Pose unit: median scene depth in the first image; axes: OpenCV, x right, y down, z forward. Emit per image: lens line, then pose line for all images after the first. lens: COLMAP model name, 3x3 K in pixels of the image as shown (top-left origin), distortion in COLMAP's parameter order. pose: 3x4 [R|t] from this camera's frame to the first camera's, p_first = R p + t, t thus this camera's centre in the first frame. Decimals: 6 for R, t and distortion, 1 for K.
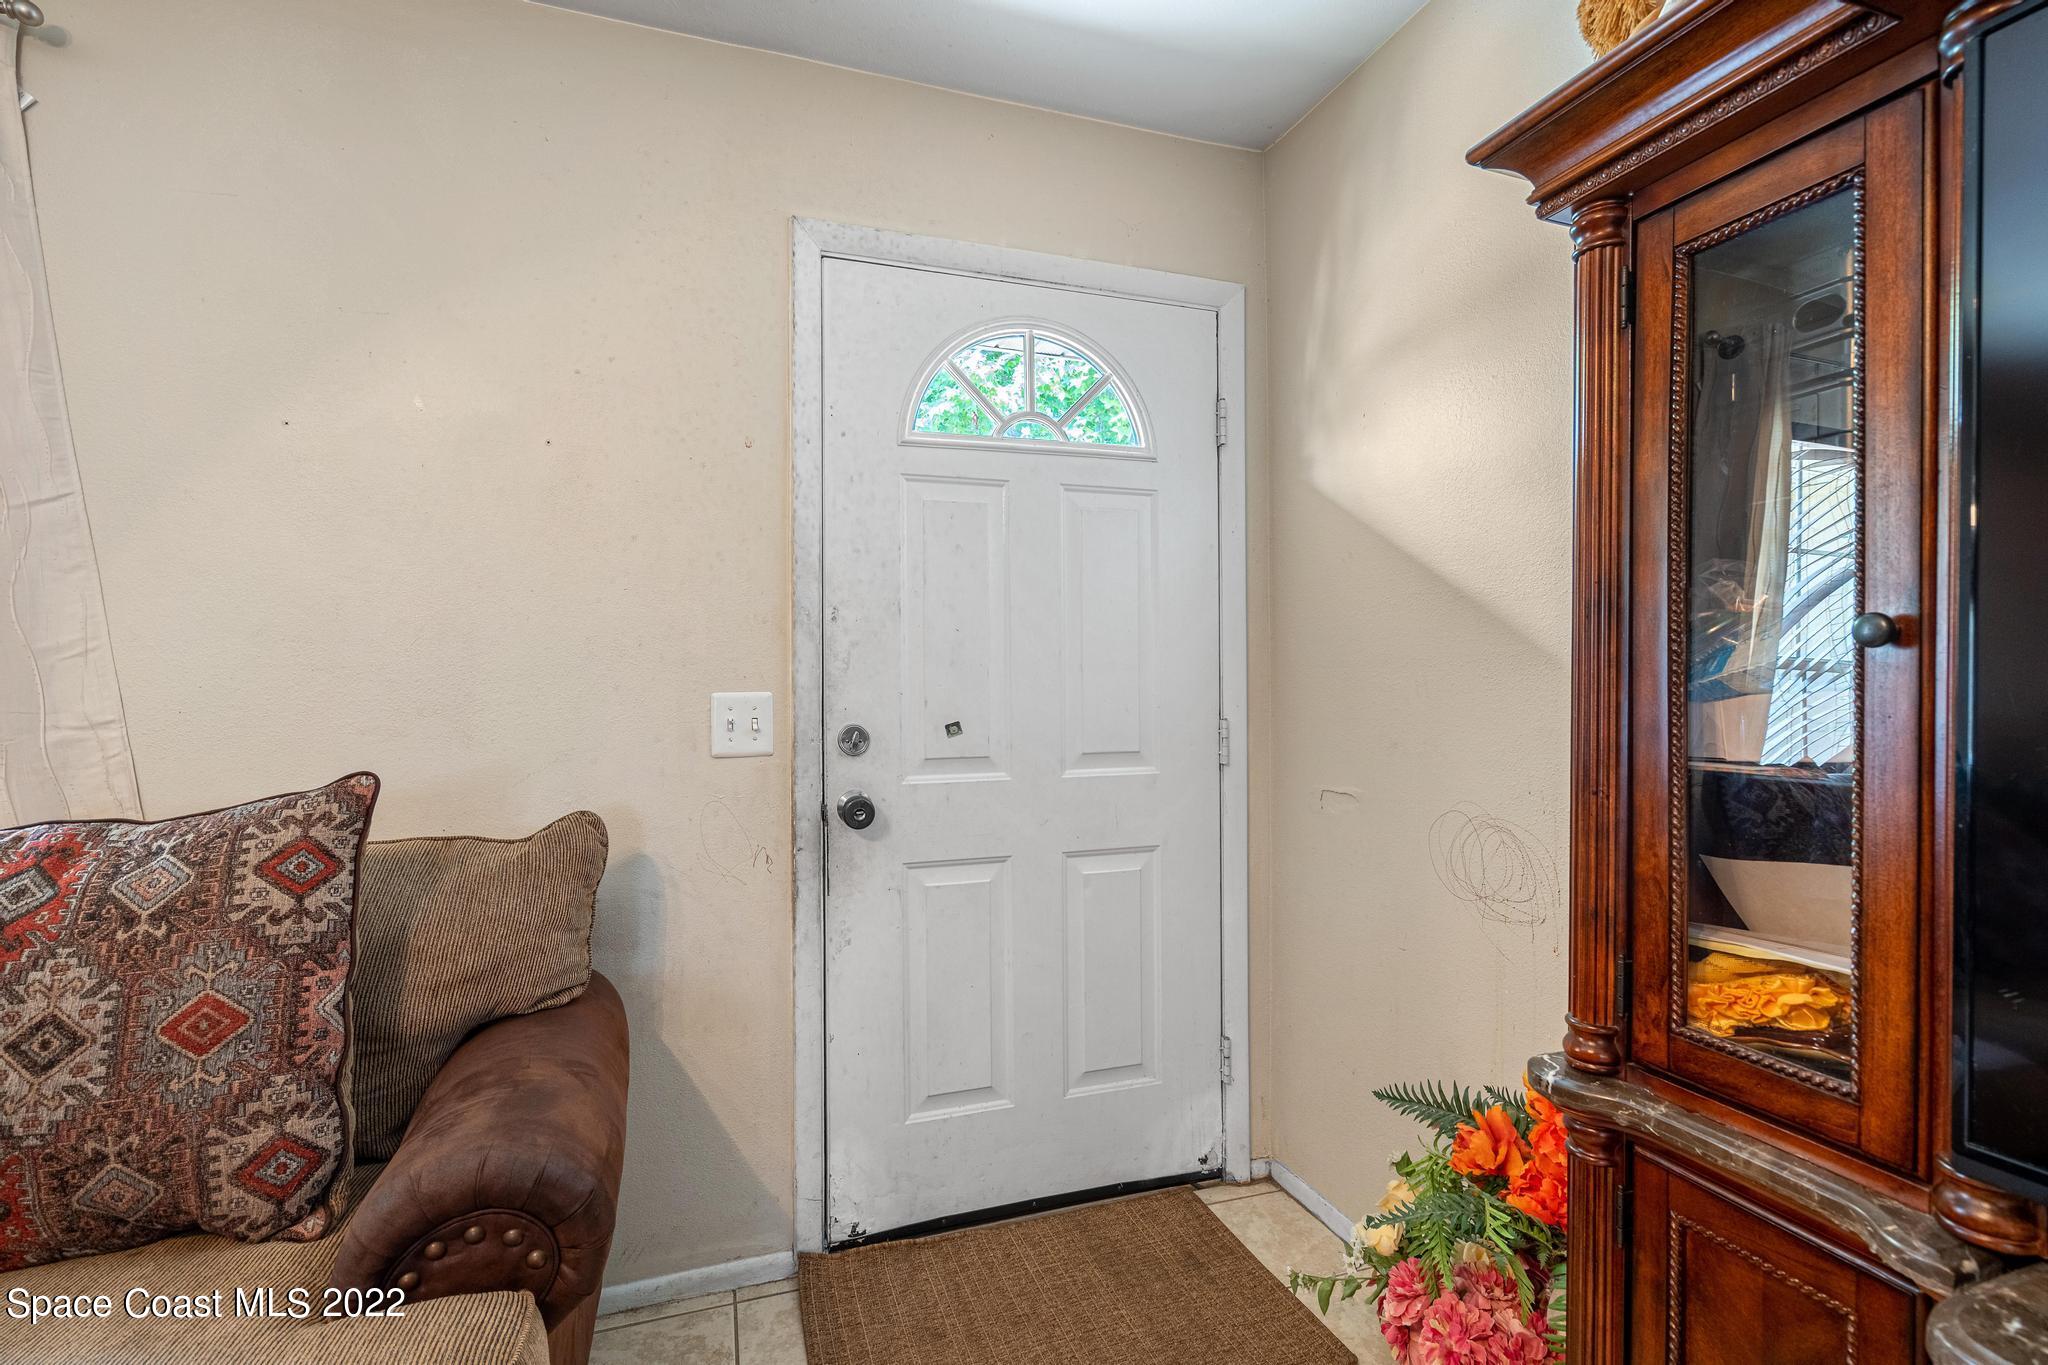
lens RADIAL K [[925.8, 0, 1023.0], [0, 925.8, 687.6], [0, 0, 1]] dist [0.001108, 0.001279]
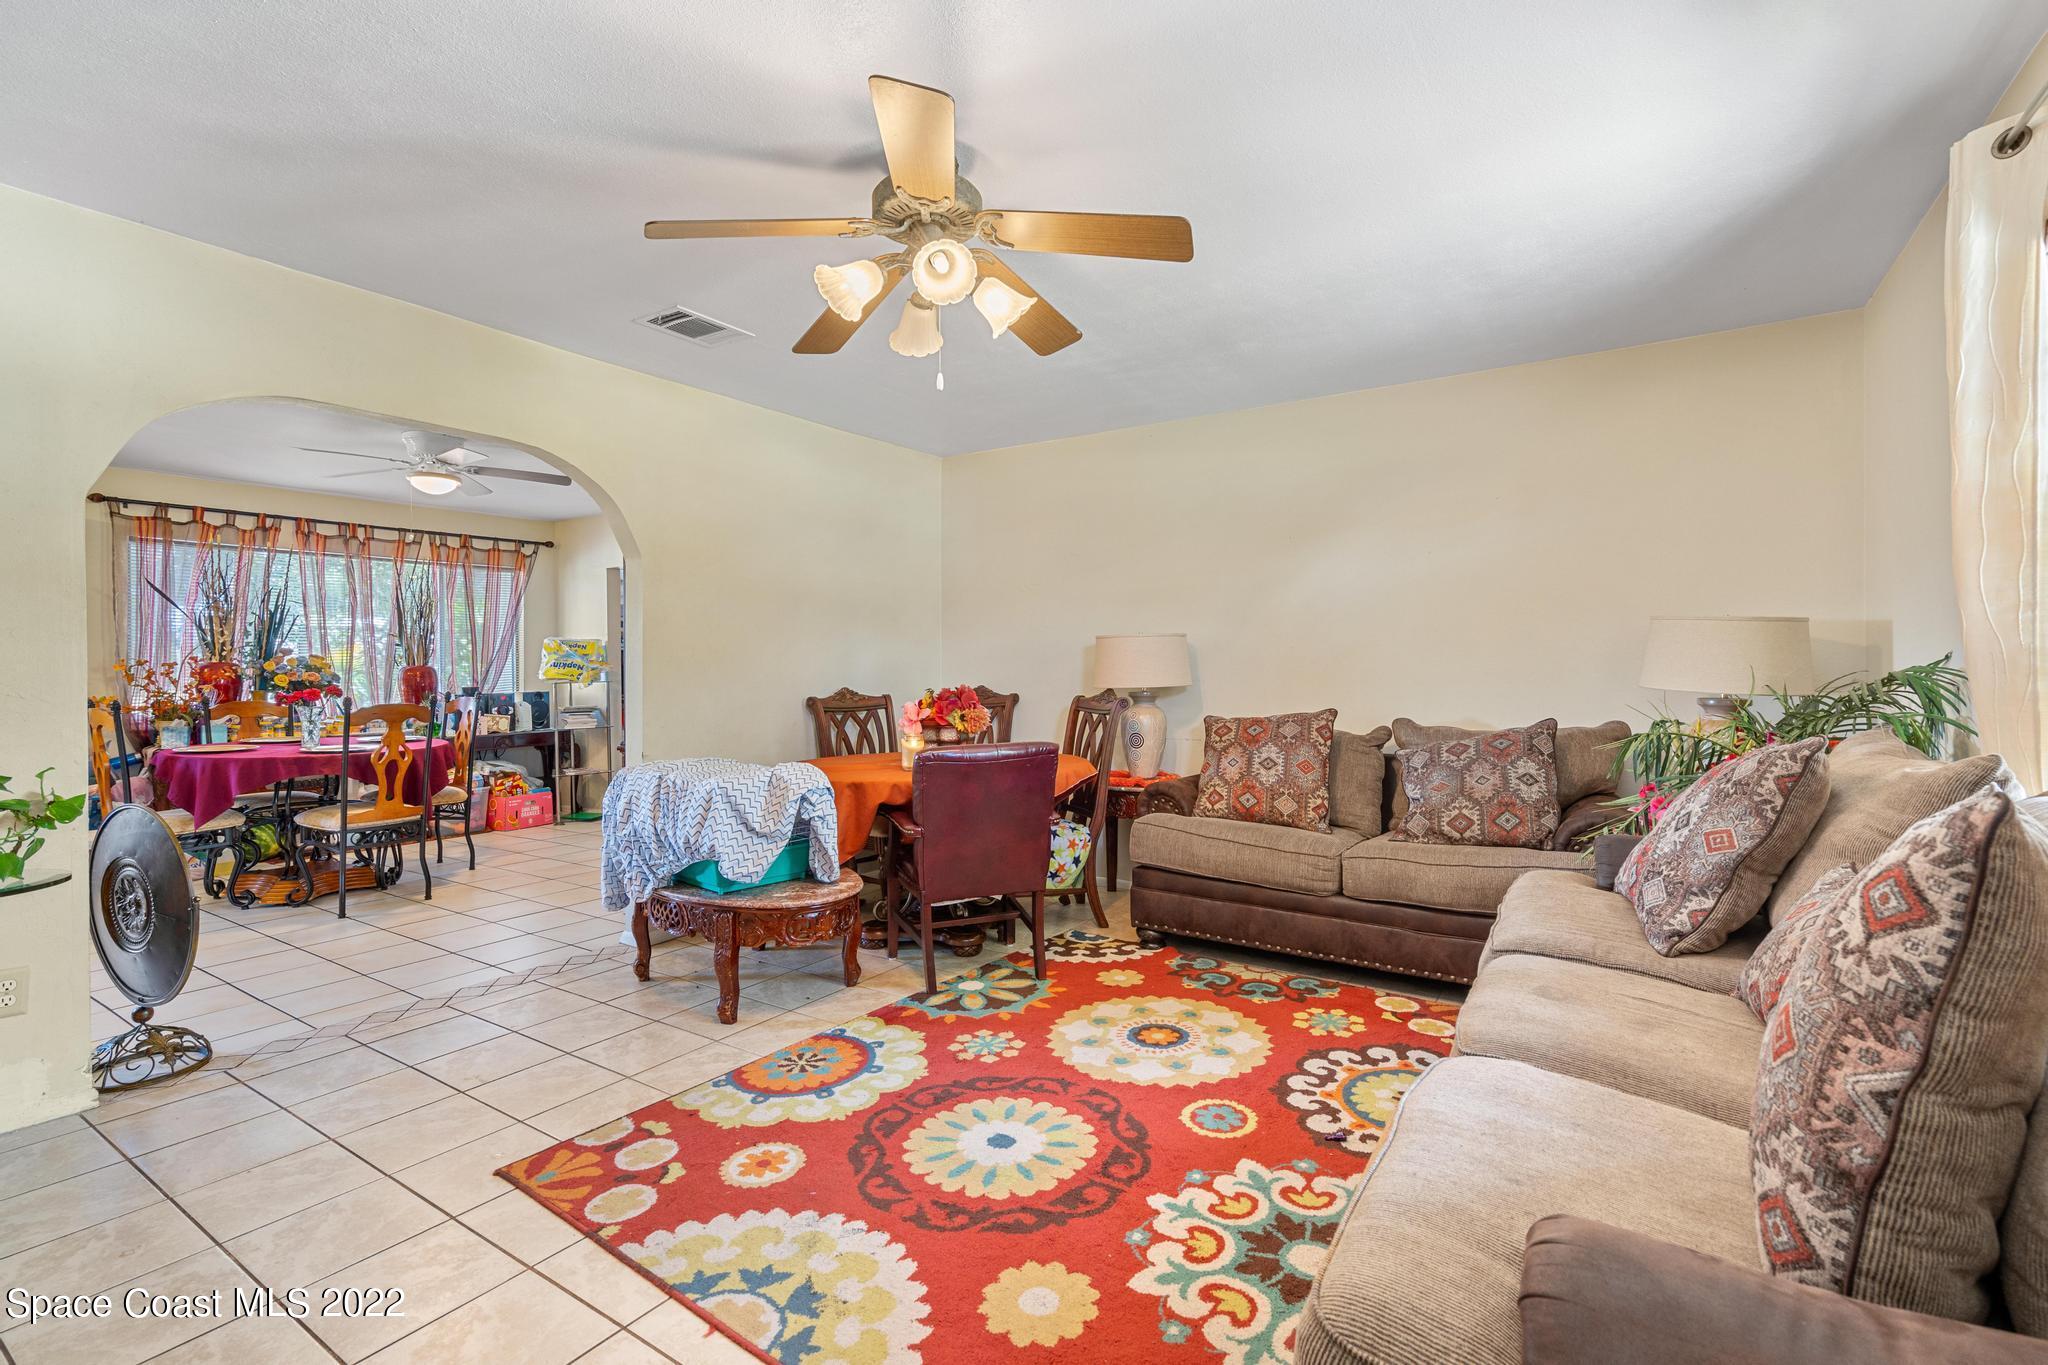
lens RADIAL K [[925.8, 0, 1025.6], [0, 925.8, 672.1], [0, 0, 1]] dist [0.001108, 0.001279]
pose [[-0.795278, 0.006487, -0.606211, 0.242482], [0.000109, 0.999944, 0.010558, -0.000450], [0.606245, 0.008331, -0.795234, 1.180487]]
